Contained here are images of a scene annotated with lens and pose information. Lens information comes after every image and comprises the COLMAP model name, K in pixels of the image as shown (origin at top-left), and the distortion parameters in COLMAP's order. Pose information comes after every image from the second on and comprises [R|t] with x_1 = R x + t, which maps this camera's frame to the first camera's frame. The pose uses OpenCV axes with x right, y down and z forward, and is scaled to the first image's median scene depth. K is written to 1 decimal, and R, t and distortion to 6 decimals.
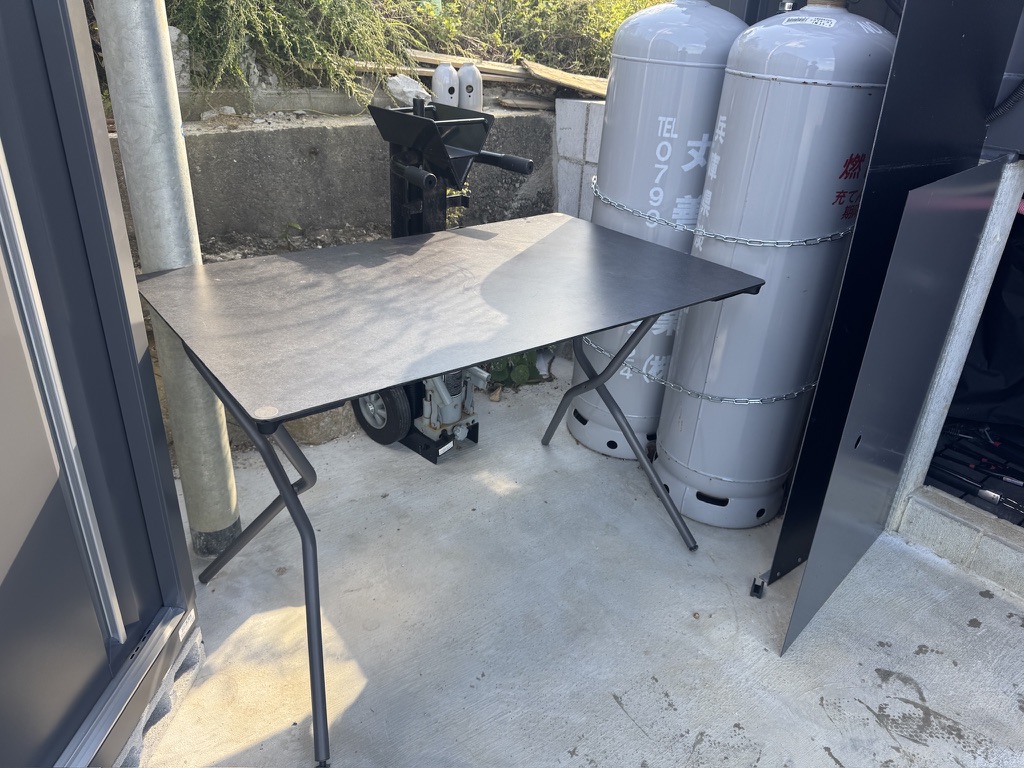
lens RADIAL K [[728.1, 0, 512.0], [0, 728.1, 384.0], [0, 0, 1]] dist [0.003531, -0.002602]
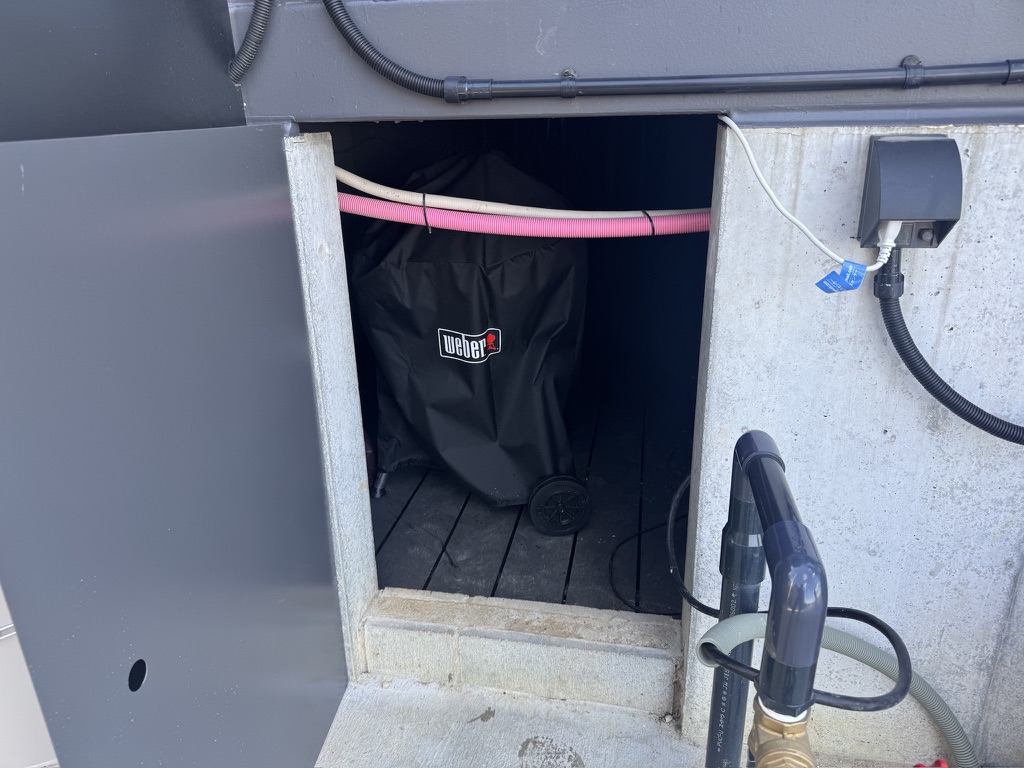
lens RADIAL K [[728.1, 0, 512.0], [0, 728.1, 384.0], [0, 0, 1]] dist [0.003531, -0.002602]
pose [[0.747172, -0.279780, 0.602875, 0.307408], [0.335034, 0.941951, 0.021914, -0.030758], [-0.574010, 0.185609, 0.797535, 0.327567]]
